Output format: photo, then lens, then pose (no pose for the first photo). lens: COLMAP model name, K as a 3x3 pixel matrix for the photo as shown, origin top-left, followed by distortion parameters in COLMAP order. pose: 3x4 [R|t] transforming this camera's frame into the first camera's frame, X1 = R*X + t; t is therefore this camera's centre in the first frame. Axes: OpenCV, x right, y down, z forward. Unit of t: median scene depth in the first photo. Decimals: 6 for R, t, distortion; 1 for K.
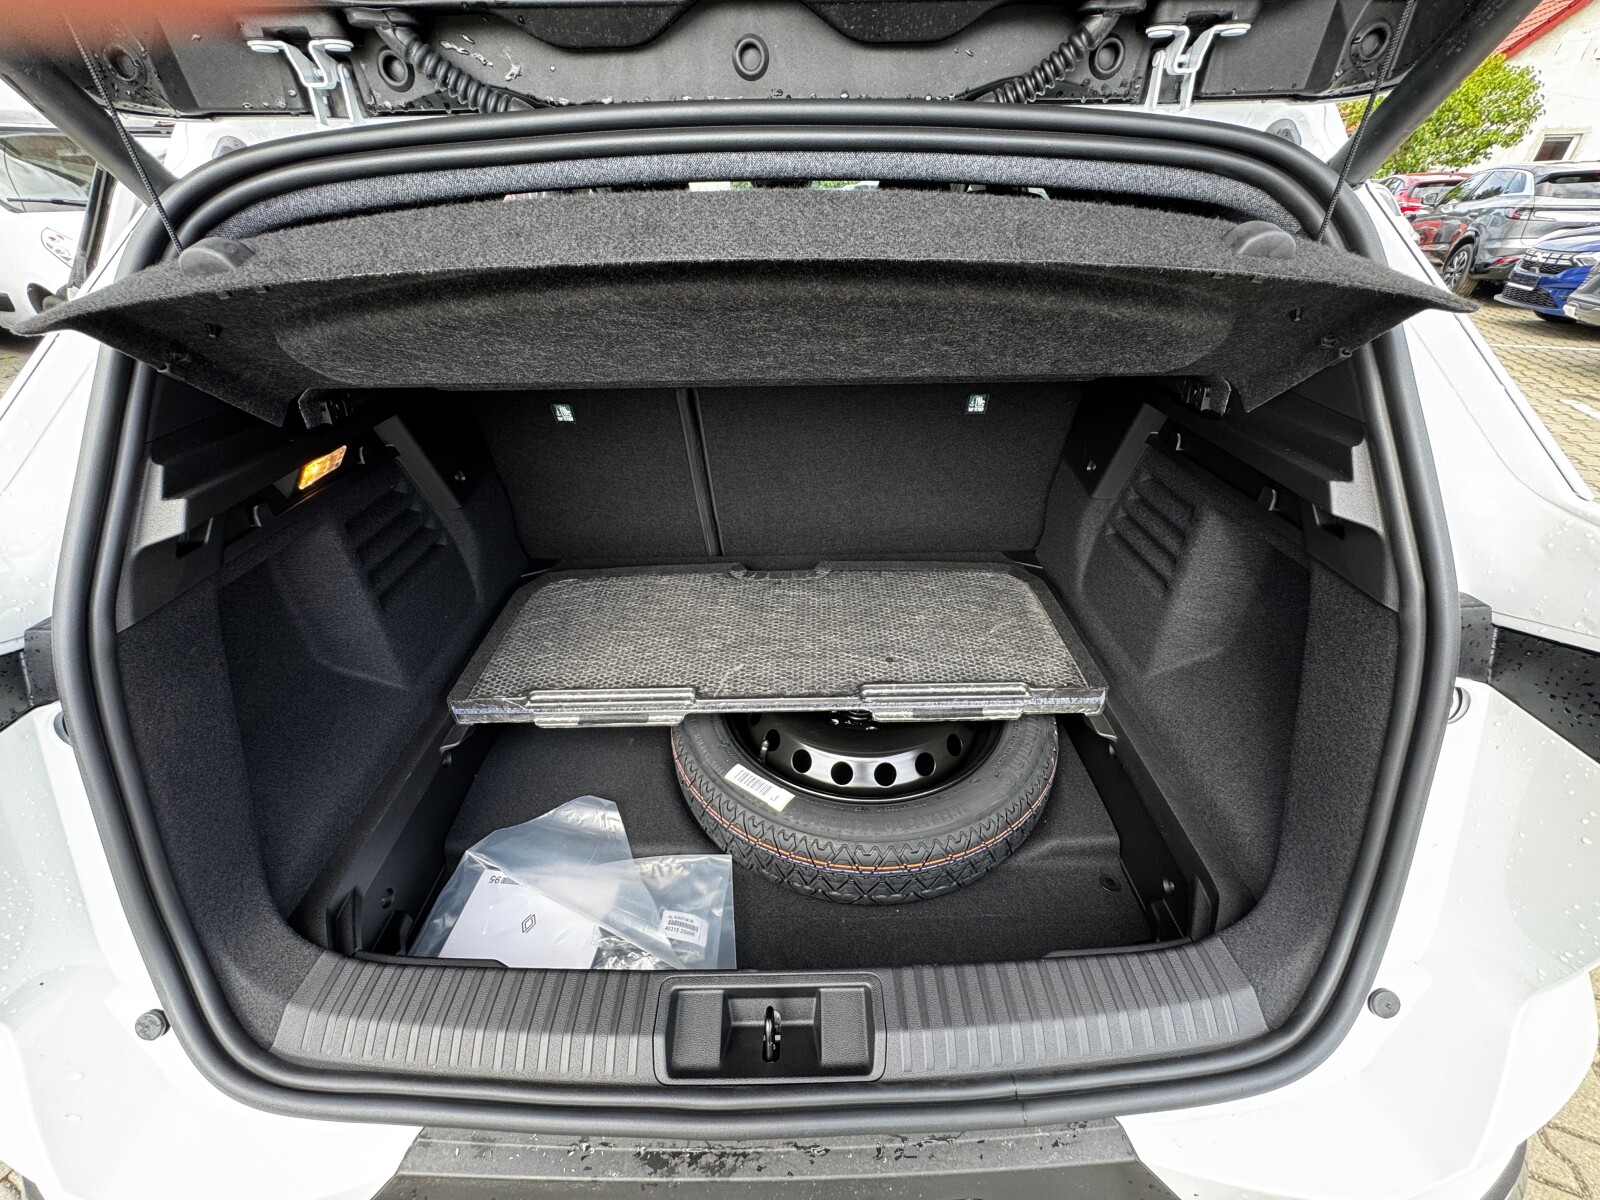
lens RADIAL K [[655.6, 0, 805.4], [0, 655.6, 596.4], [0, 0, 1]] dist [0.002939, -0.000354]
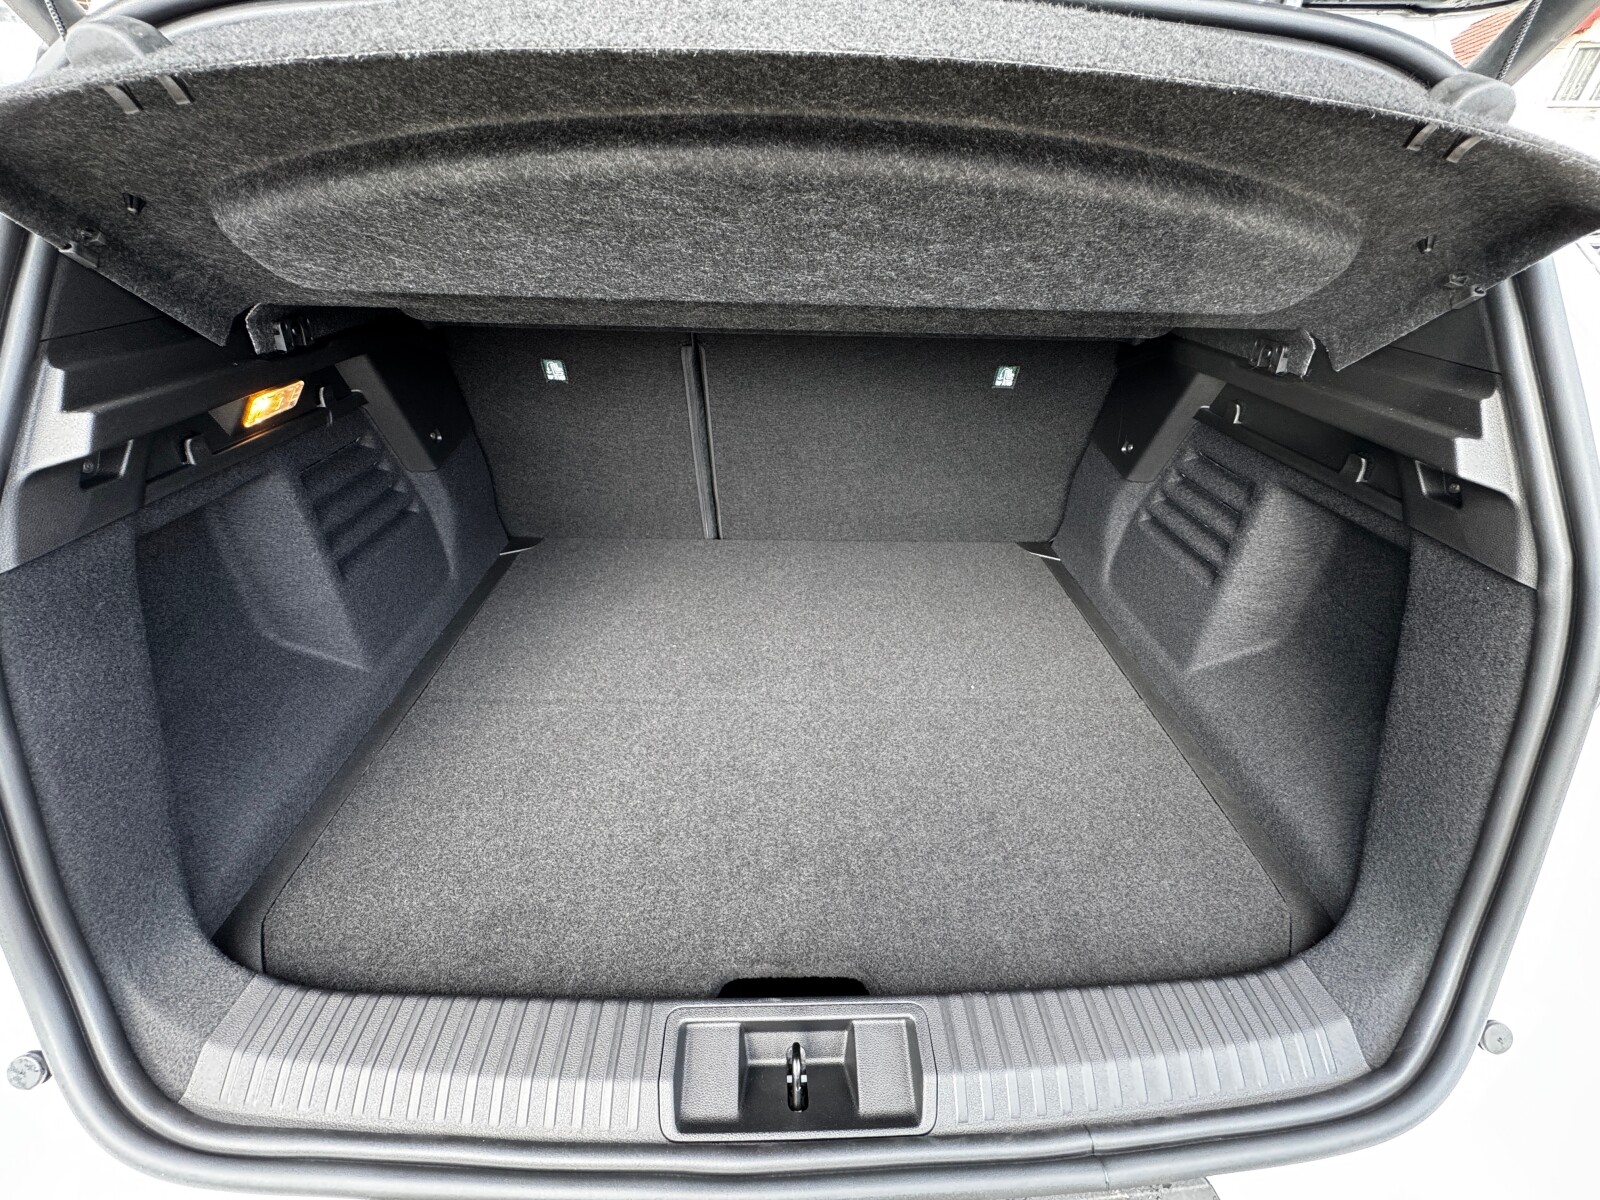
lens RADIAL K [[645.2, 0, 800.0], [0, 645.2, 600.0], [0, 0, 1]] dist [0.000992, 0.000331]
pose [[0.998938, 0.022924, 0.039979, -0.096664], [-0.022490, 0.999683, -0.011290, 0.064393], [-0.040225, 0.010379, 0.999137, 0.164688]]
